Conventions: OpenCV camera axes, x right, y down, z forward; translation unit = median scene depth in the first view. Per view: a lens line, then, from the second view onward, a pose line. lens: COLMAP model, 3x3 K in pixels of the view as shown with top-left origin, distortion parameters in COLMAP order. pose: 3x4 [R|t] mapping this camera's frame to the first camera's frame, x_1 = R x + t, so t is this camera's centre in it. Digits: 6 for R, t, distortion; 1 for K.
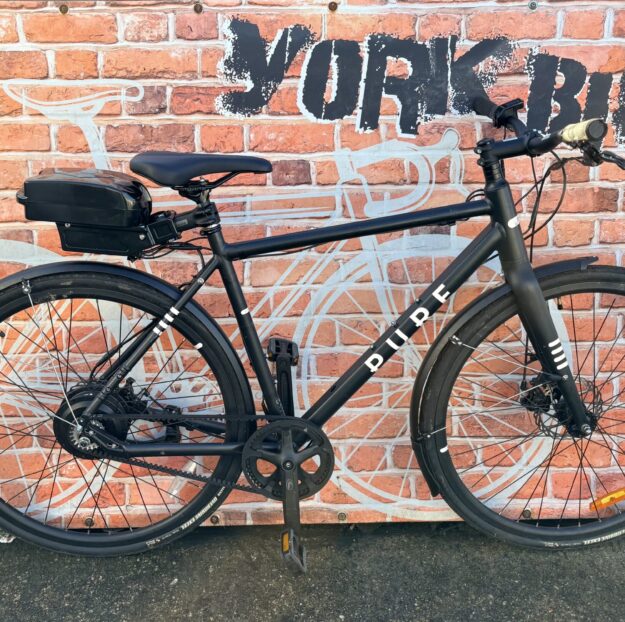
lens RADIAL K [[755.7, 0, 291.8], [0, 755.7, 339.7], [0, 0, 1]] dist [0.066951, -0.170280]
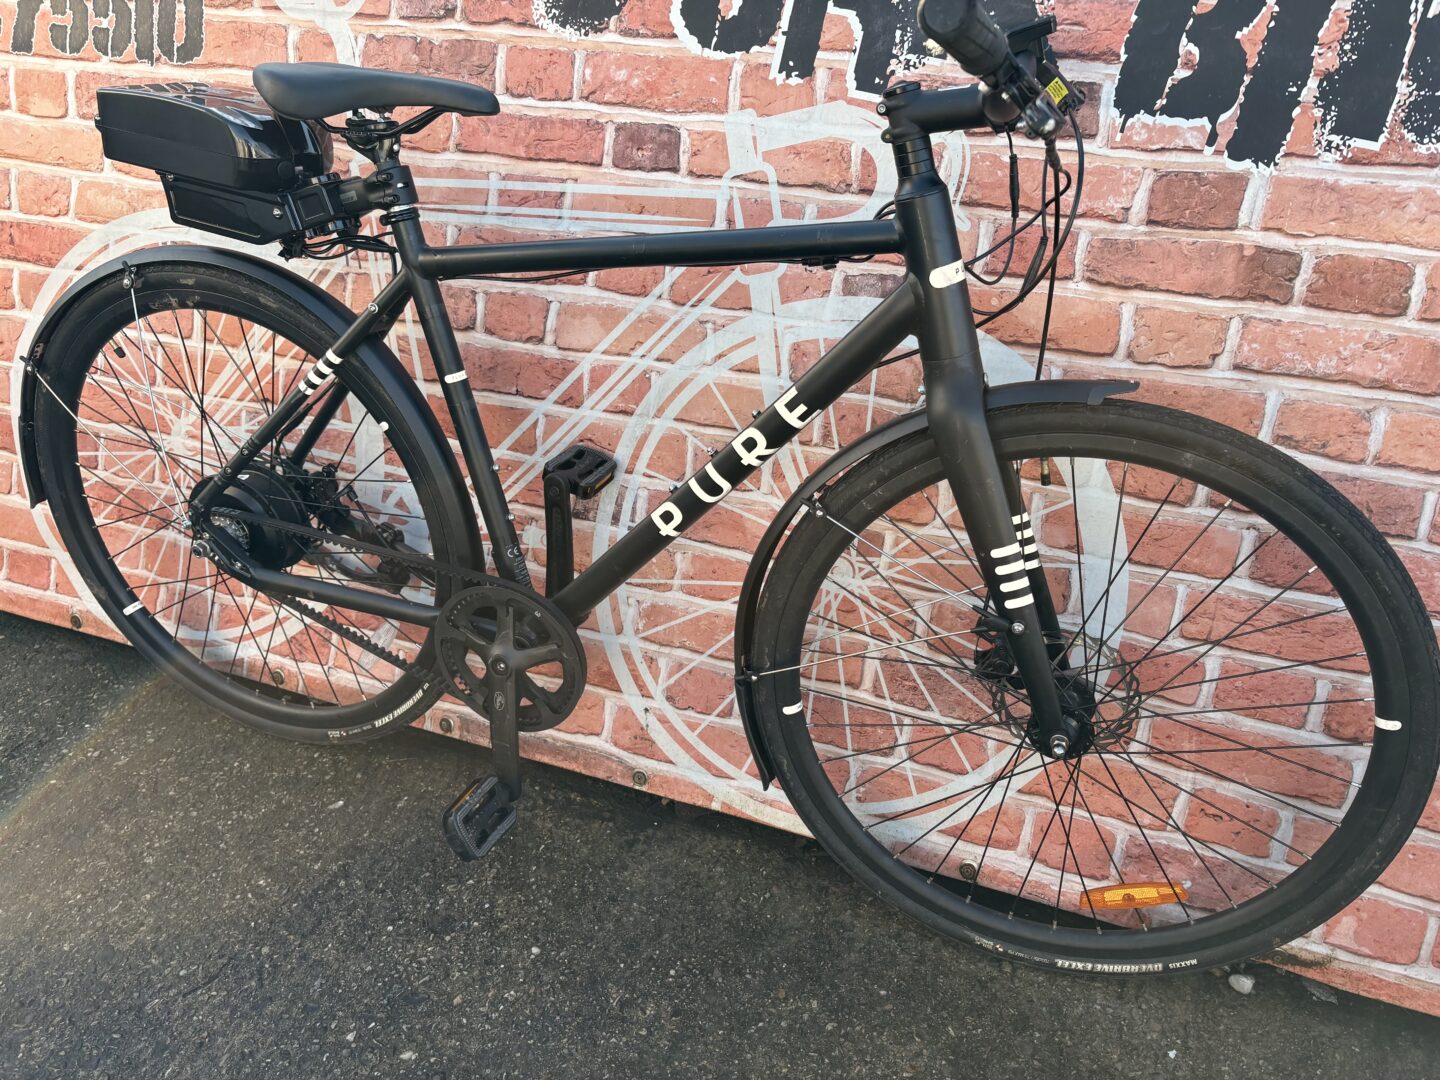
lens RADIAL K [[1048.6, 0, 729.1], [0, 1048.6, 544.3], [0, 0, 1]] dist [0.035378, -0.037122]
pose [[0.930567, 0.207808, -0.301430, 0.344696], [-0.185485, 0.977420, 0.101216, -0.030974], [0.315657, -0.038277, 0.948101, 0.296529]]
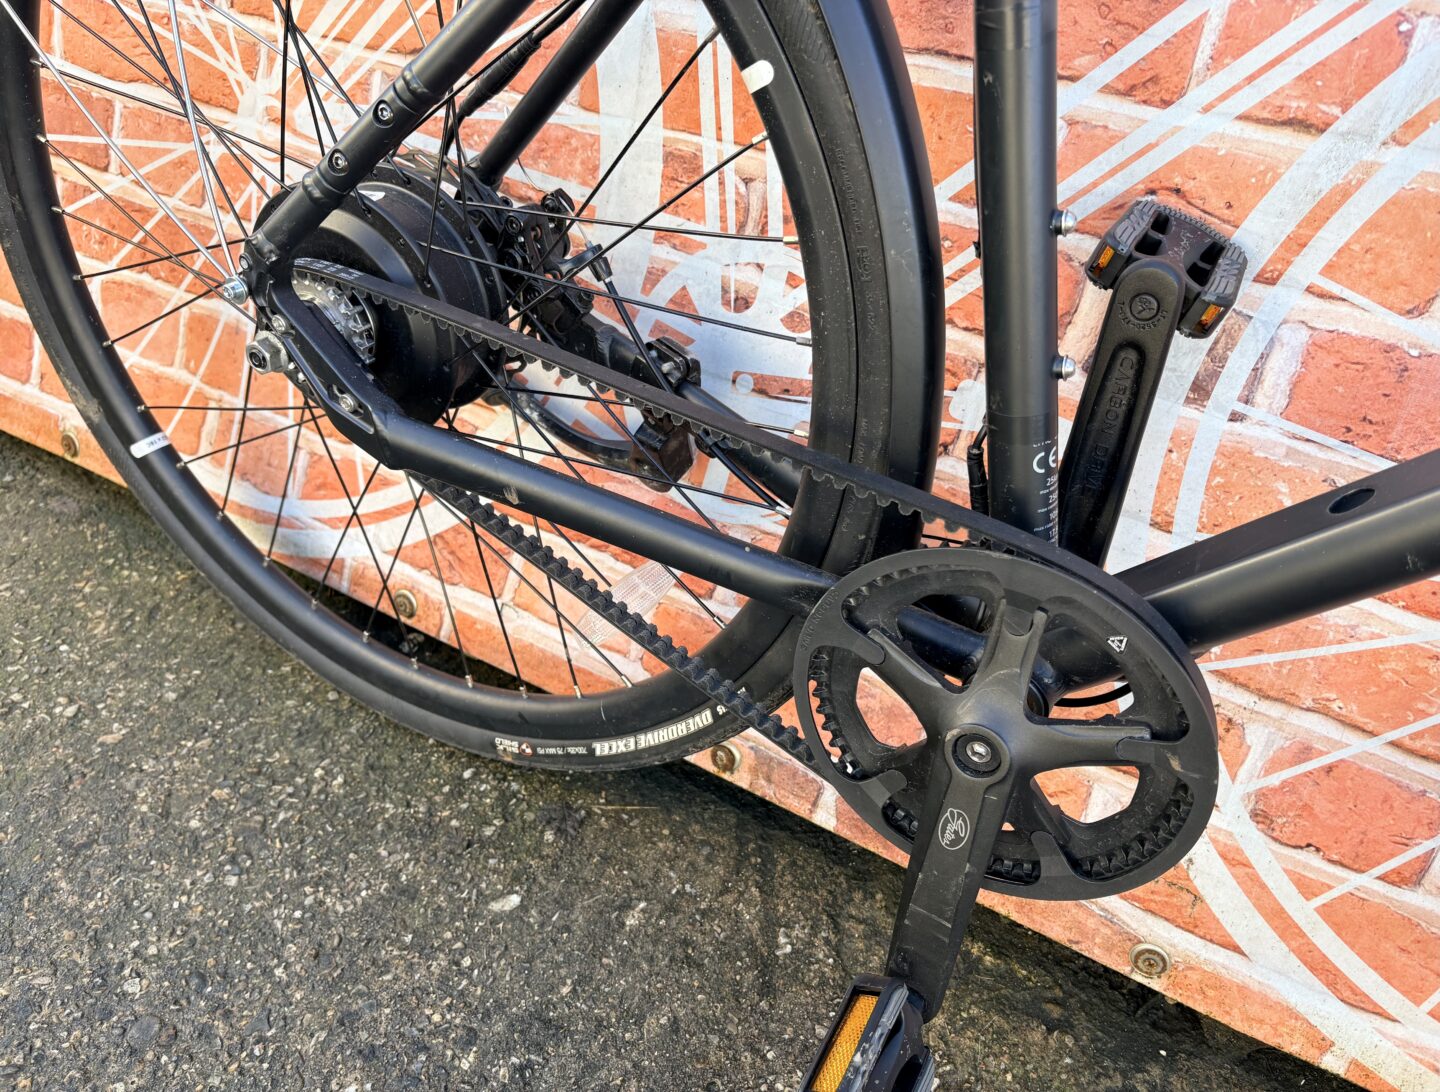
lens RADIAL K [[1083.7, 0, 725.8], [0, 1083.7, 547.1], [0, 0, 1]] dist [0.053099, -0.062786]
pose [[0.863043, 0.369928, -0.343962, 0.017489], [-0.287402, 0.919587, 0.267879, 0.045167], [0.415399, -0.132336, 0.899962, 0.649970]]
